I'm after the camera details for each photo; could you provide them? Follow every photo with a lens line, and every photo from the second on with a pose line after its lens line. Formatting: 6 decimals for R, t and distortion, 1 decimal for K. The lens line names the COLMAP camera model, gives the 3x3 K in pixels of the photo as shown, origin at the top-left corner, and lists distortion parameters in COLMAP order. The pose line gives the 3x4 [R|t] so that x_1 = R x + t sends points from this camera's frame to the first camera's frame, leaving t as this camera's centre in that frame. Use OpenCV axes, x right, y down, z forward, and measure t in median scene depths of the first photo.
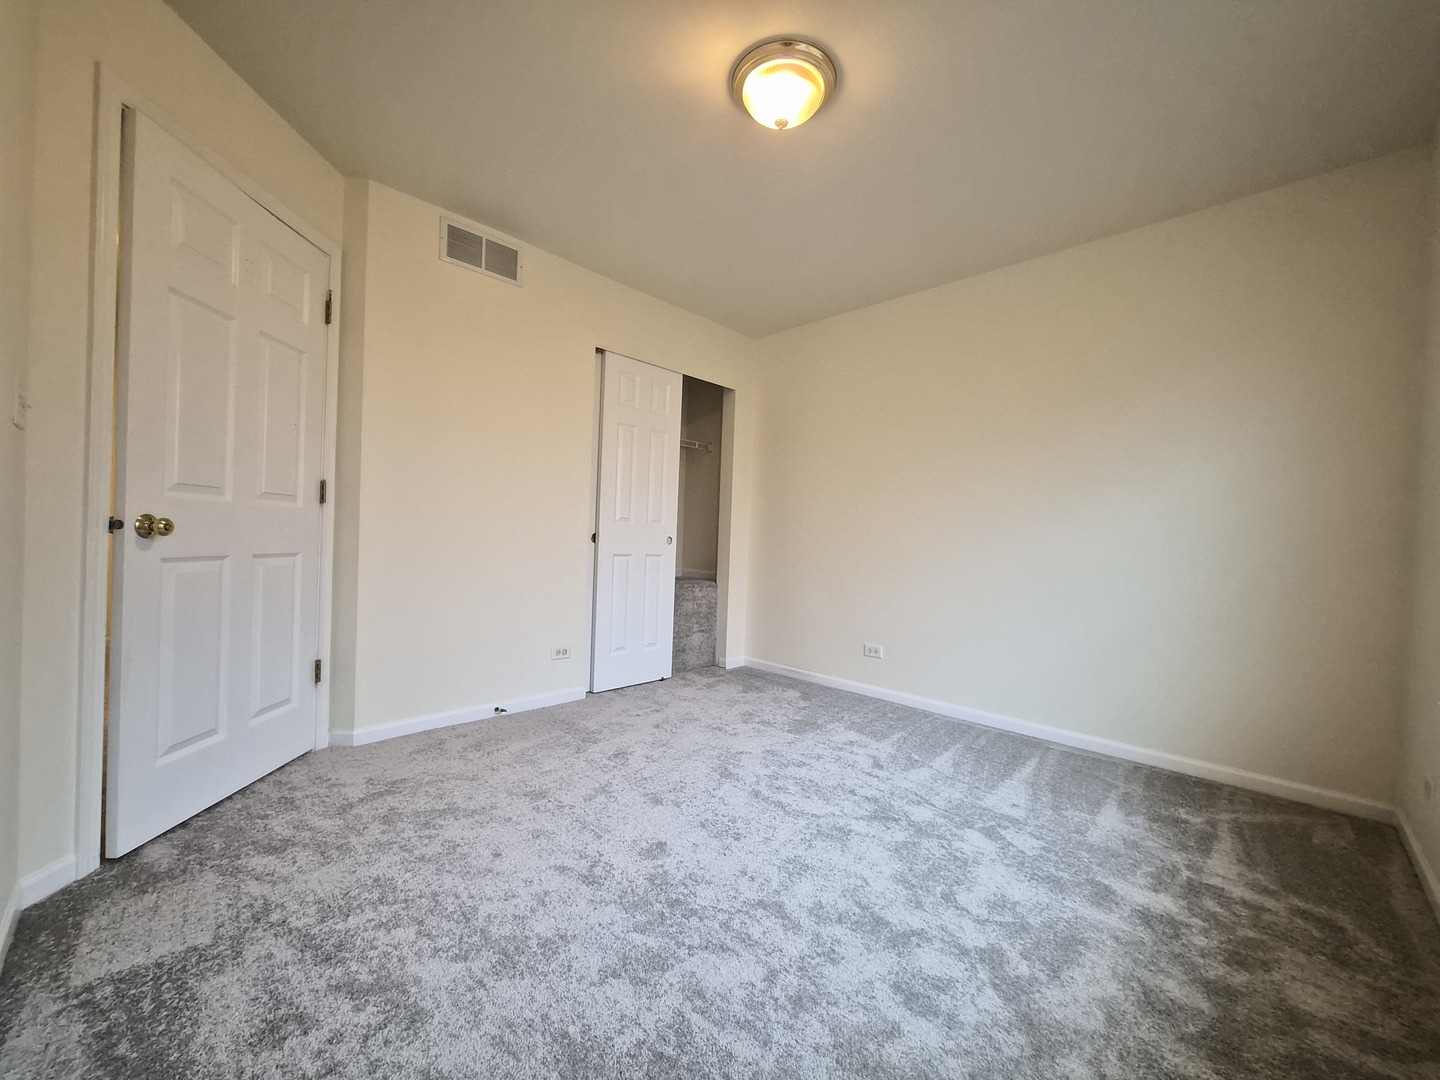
lens RADIAL K [[568.4, 0, 715.9], [0, 568.4, 544.8], [0, 0, 1]] dist [-0.002616, -0.000140]
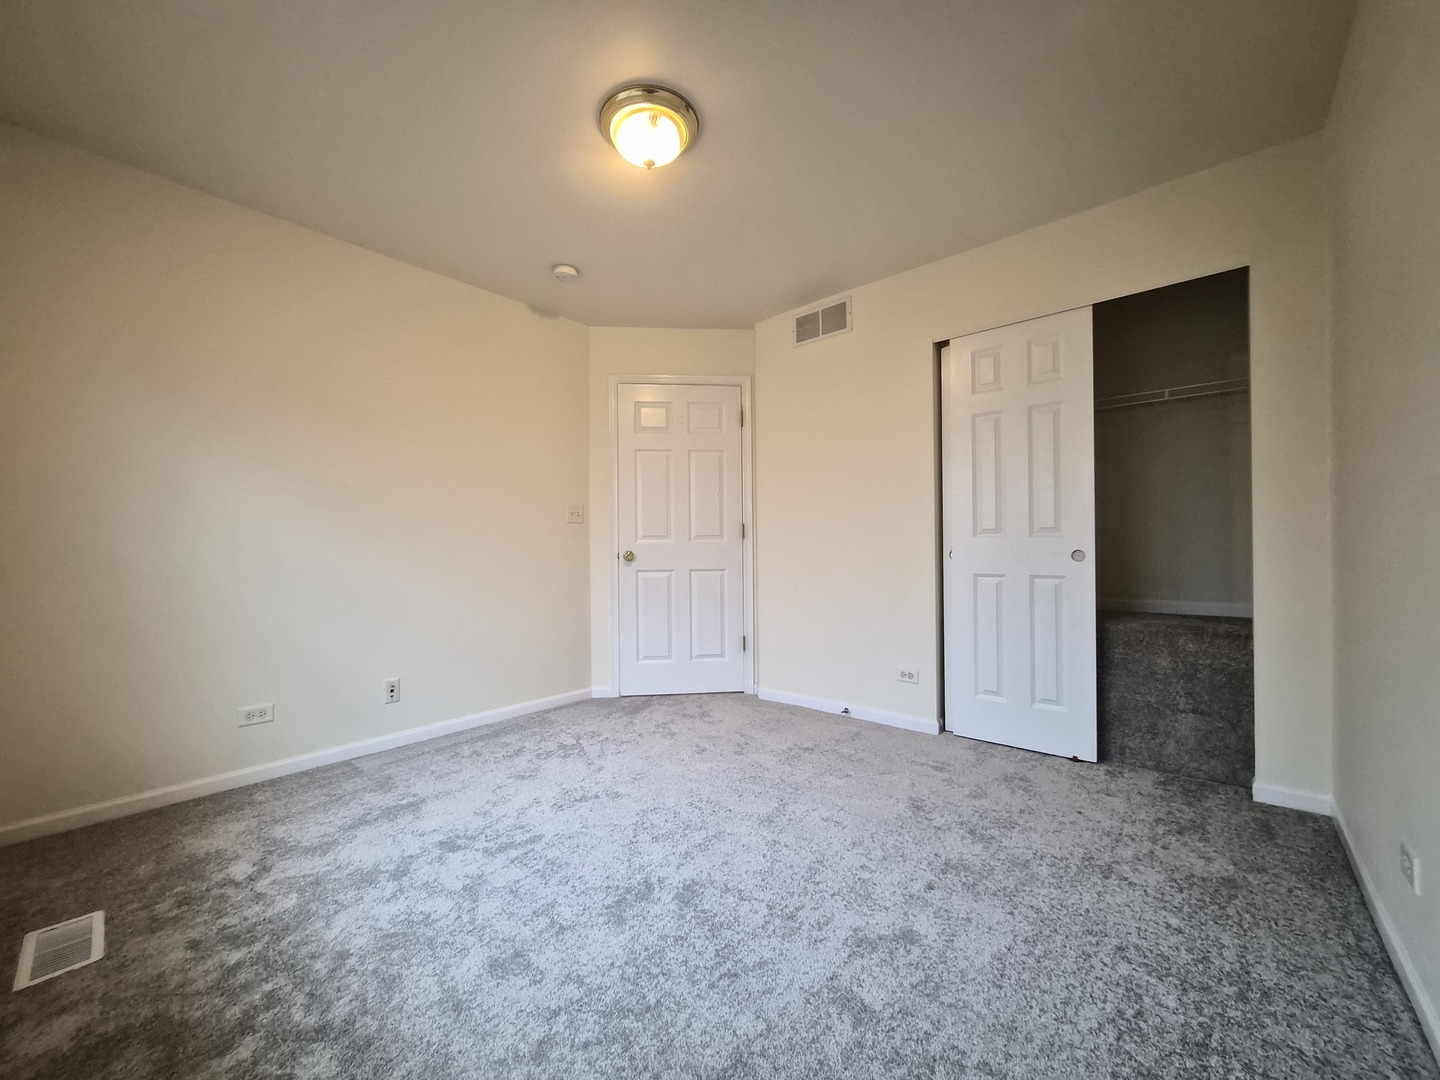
lens RADIAL K [[568.4, 0, 715.9], [0, 568.4, 544.8], [0, 0, 1]] dist [-0.002616, -0.000140]
pose [[0.053575, -0.038167, -0.997834, 0.760264], [0.001887, 0.999271, -0.038120, 0.005199], [0.998562, 0.000159, 0.053608, 0.703244]]
